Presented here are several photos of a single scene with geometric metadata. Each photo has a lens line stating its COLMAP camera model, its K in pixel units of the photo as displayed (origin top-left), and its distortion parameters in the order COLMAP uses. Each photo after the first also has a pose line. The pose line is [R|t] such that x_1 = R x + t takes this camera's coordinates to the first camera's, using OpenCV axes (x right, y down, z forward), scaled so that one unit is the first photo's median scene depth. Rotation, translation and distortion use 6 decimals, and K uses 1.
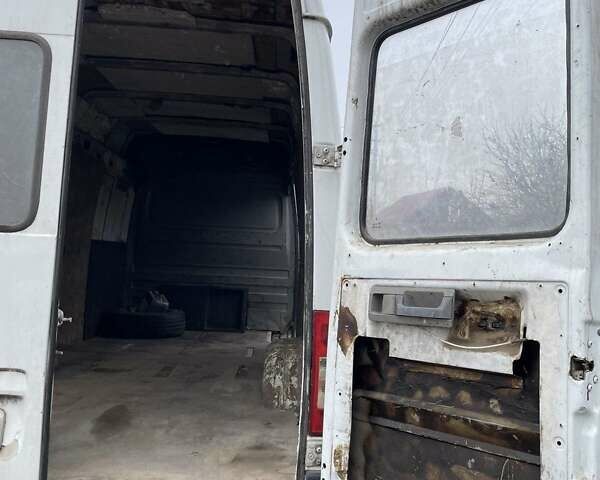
lens RADIAL K [[613.5, 0, 292.4], [0, 613.5, 232.3], [0, 0, 1]] dist [0.112214, -0.138686]
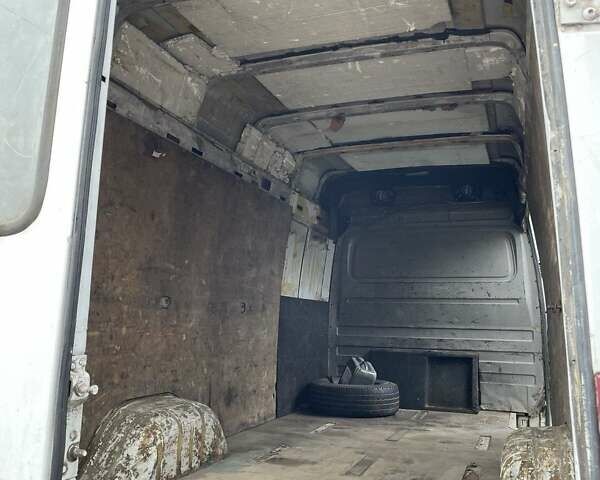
lens RADIAL K [[613.5, 0, 292.4], [0, 613.5, 232.3], [0, 0, 1]] dist [0.112214, -0.138686]
pose [[0.930864, -0.083602, -0.355673, 0.001581], [0.041910, 0.991476, -0.123362, 0.029470], [0.362955, 0.099926, 0.926433, 0.205049]]
